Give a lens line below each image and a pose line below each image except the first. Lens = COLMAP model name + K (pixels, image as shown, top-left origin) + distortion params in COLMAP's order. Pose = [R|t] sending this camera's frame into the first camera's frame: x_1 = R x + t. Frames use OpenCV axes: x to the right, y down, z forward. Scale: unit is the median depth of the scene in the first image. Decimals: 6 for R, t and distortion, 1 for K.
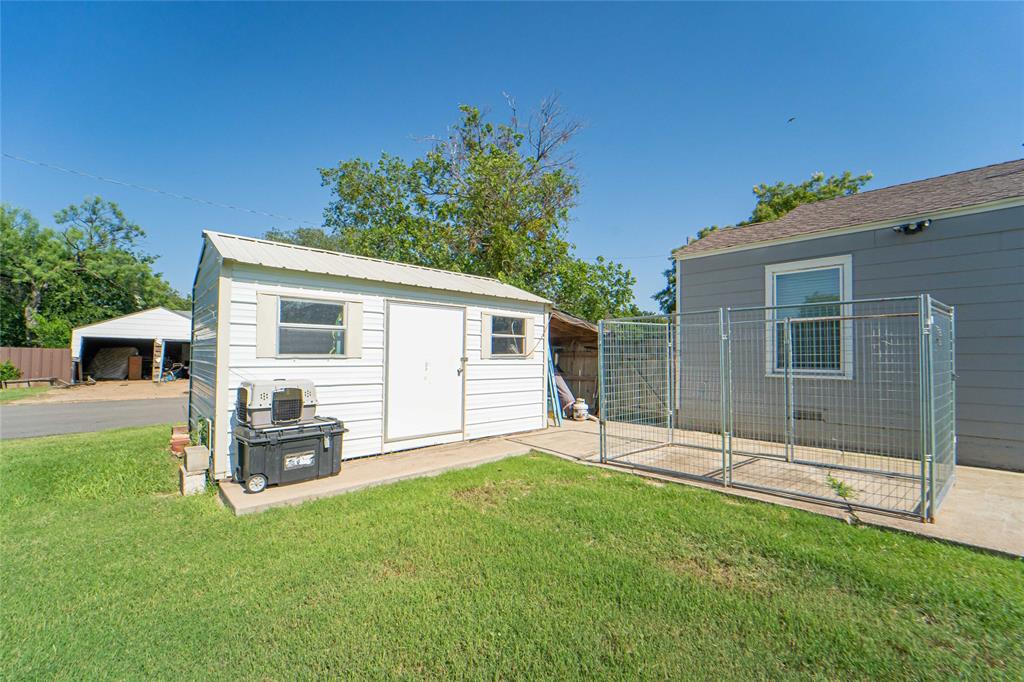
lens RADIAL K [[420.3, 0, 512.0], [0, 420.3, 341.0], [0, 0, 1]] dist [-0.022014, -0.000069]
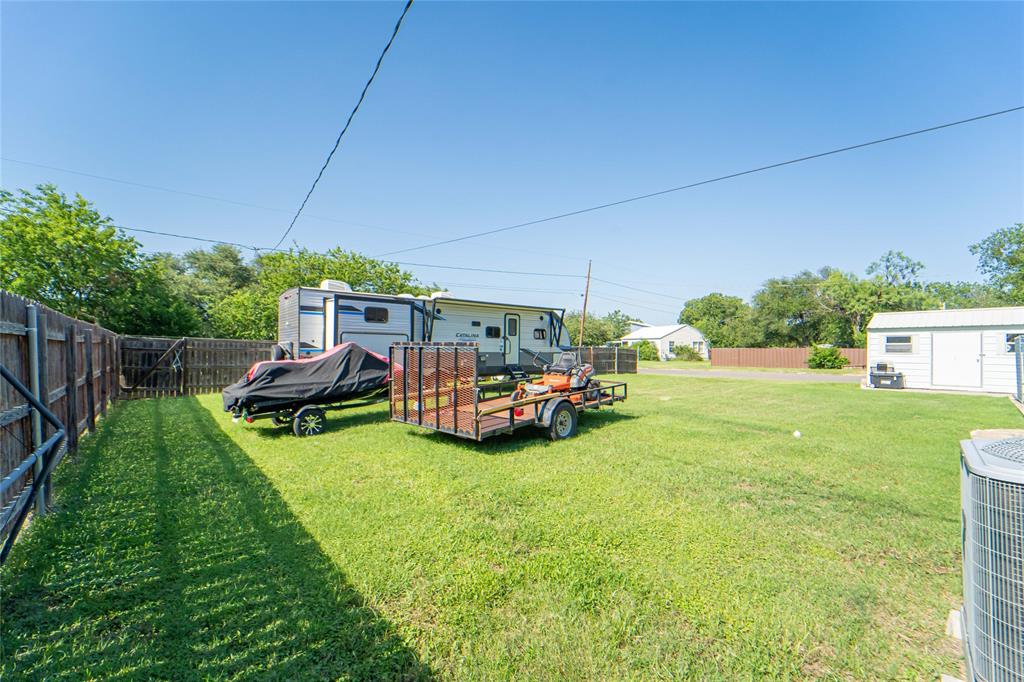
lens RADIAL K [[420.3, 0, 512.0], [0, 420.3, 341.0], [0, 0, 1]] dist [-0.022014, -0.000069]
pose [[-0.034145, -0.023845, -0.999132, 2.718737], [0.030088, 0.999238, -0.024875, -0.067557], [0.998964, -0.030911, -0.033402, -1.798107]]
